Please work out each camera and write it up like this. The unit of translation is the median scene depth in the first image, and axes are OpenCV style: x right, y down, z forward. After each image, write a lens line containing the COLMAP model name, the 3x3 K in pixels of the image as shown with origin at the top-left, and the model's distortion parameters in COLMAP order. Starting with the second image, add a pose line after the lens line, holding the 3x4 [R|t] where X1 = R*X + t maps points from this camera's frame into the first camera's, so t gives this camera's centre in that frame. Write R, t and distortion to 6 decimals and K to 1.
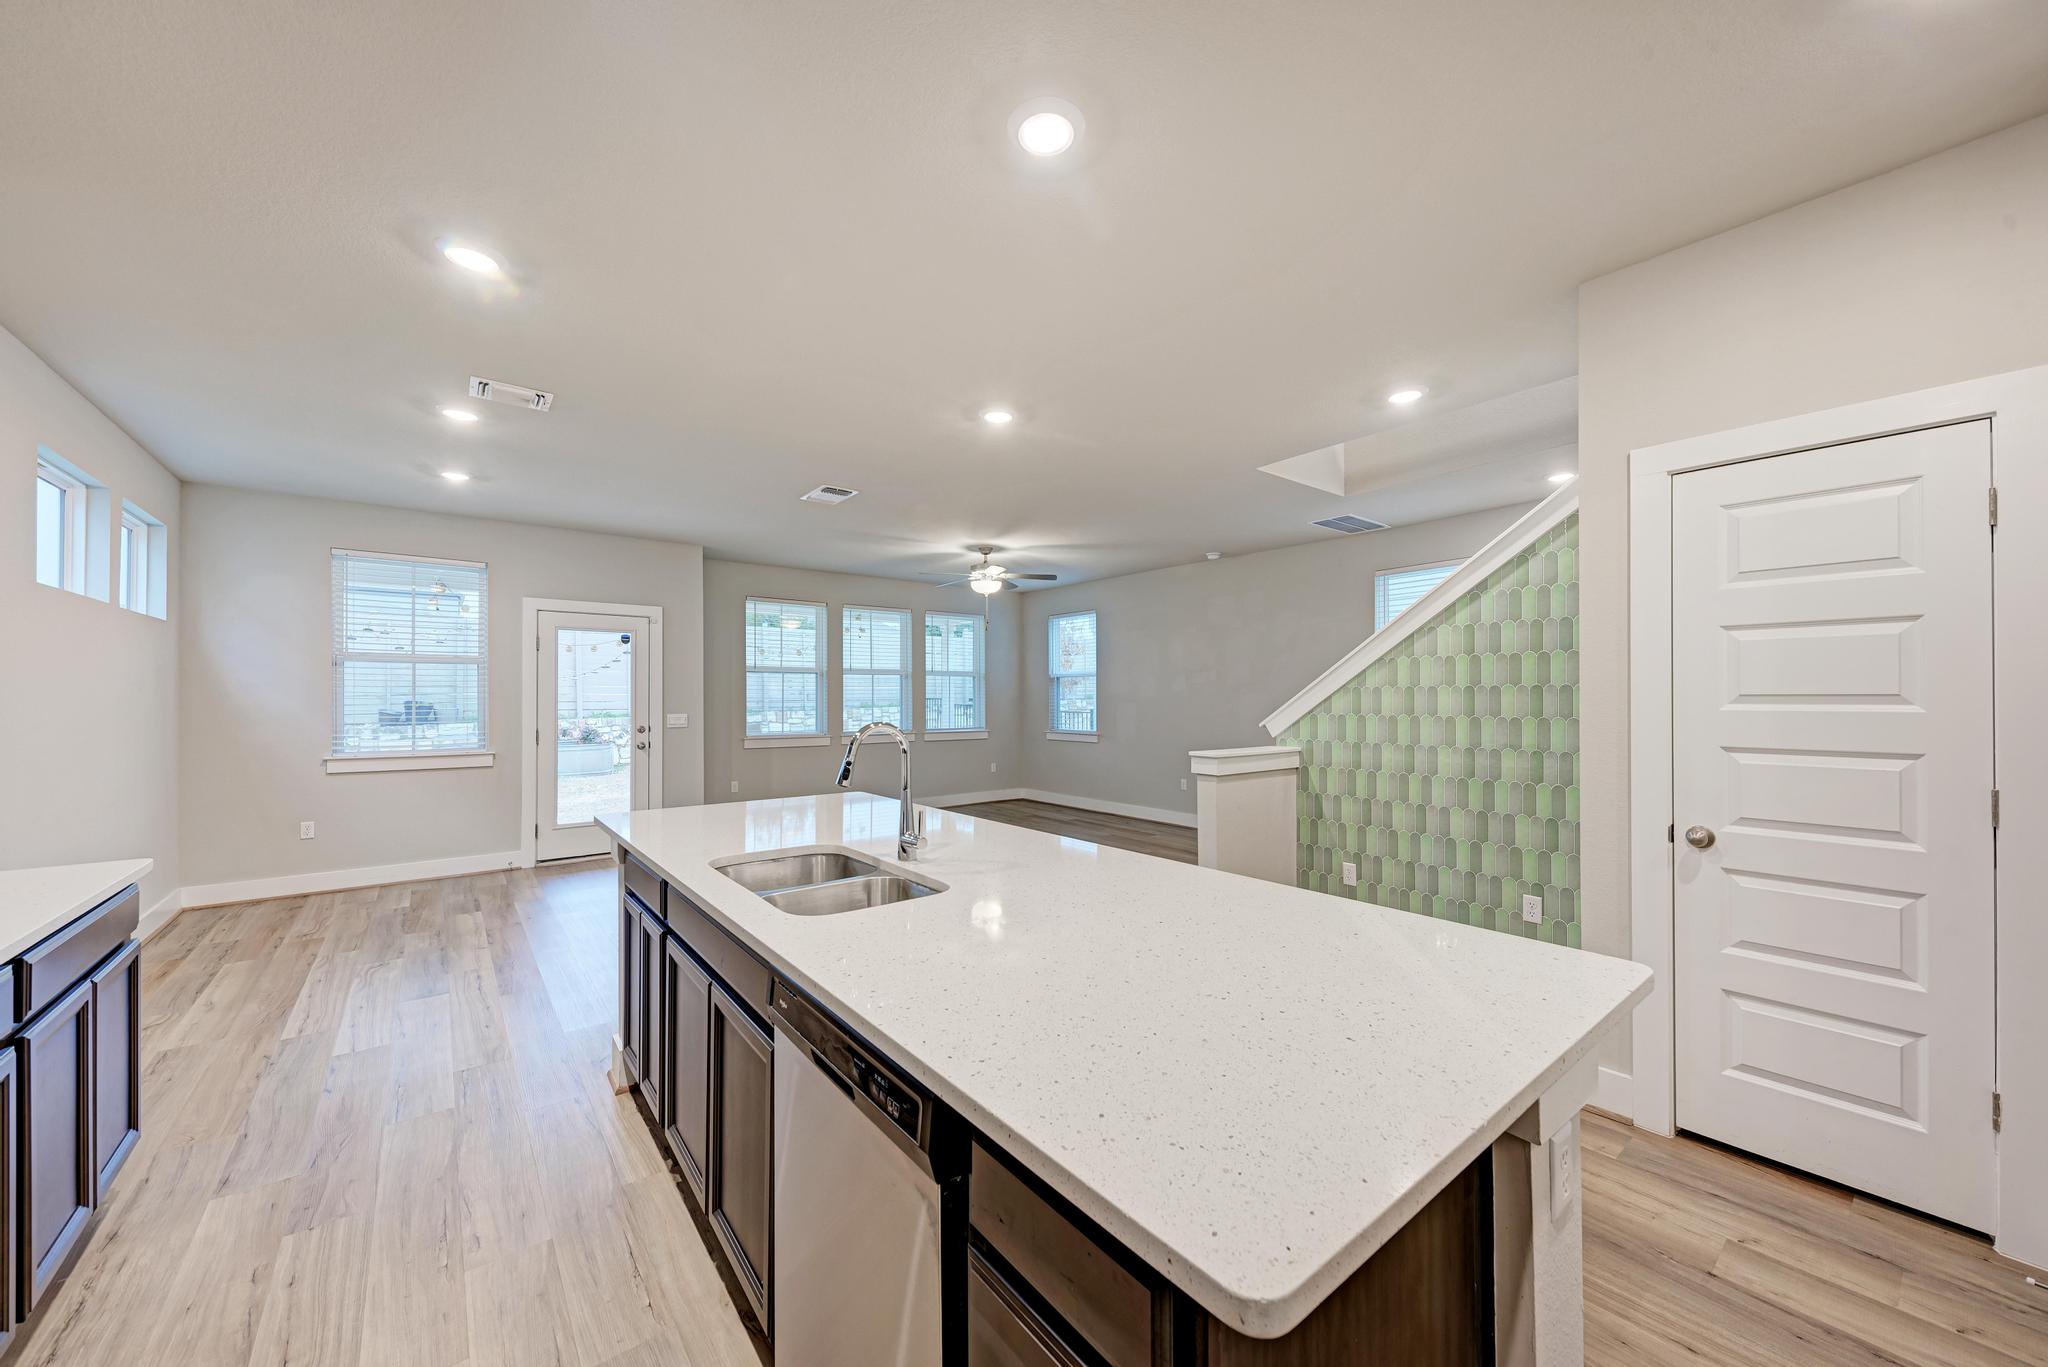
lens RADIAL K [[756.5, 0, 1037.3], [0, 756.5, 691.4], [0, 0, 1]] dist [0.014563, -0.000012]
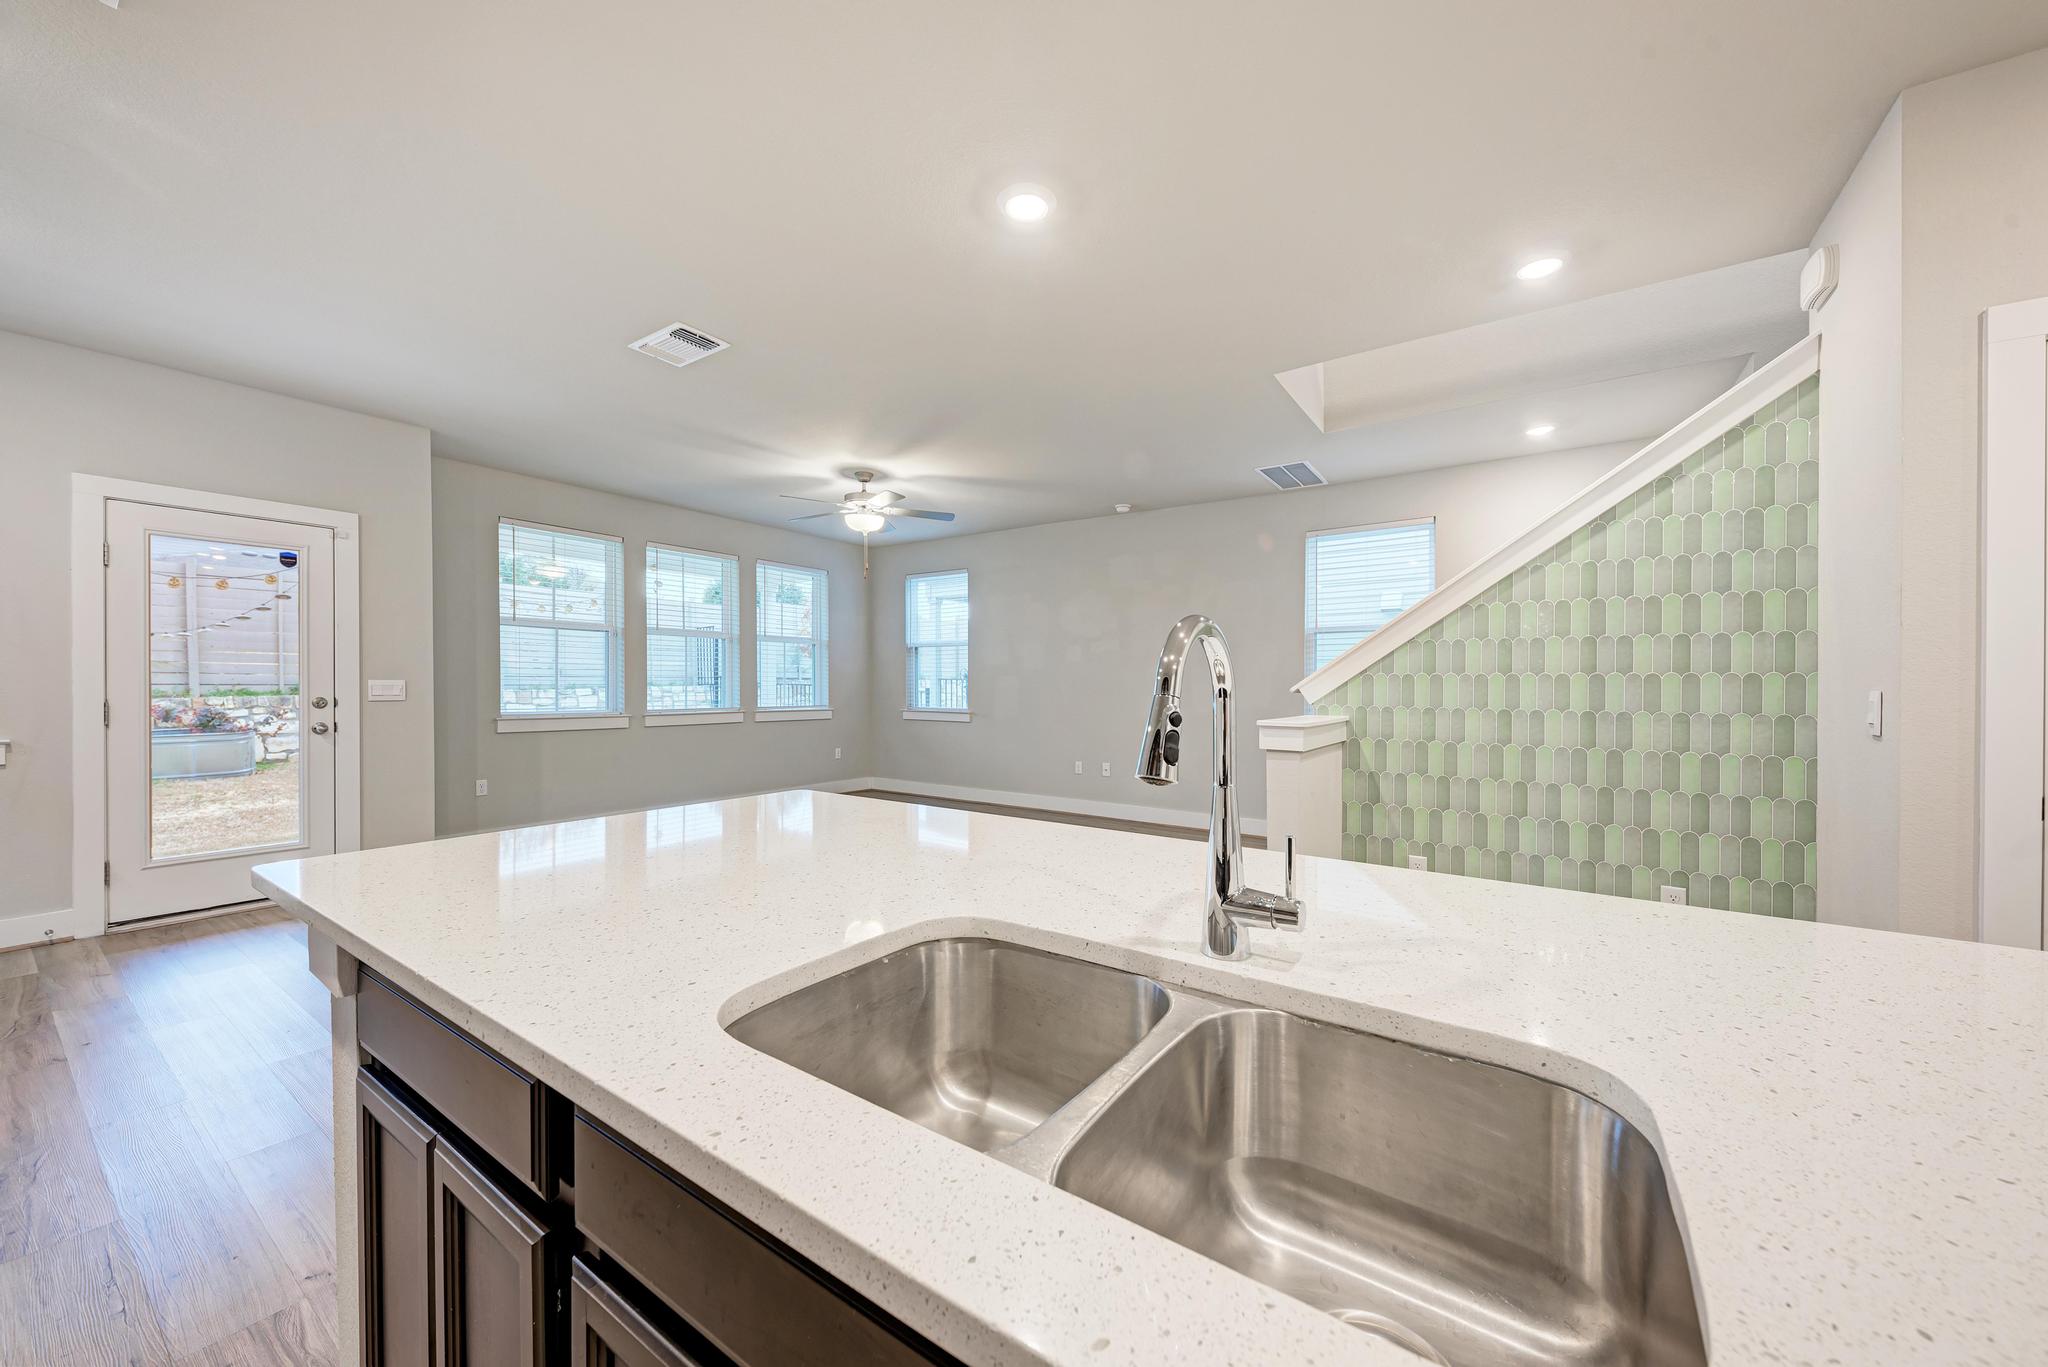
lens RADIAL K [[730.6, 0, 1025.0], [0, 730.6, 693.6], [0, 0, 1]] dist [0.023192, -0.009555]
pose [[0.954623, 0.004320, 0.297785, -0.170132], [-0.009782, 0.999810, 0.016853, 0.031389], [-0.297656, -0.019001, 0.954484, 0.277377]]
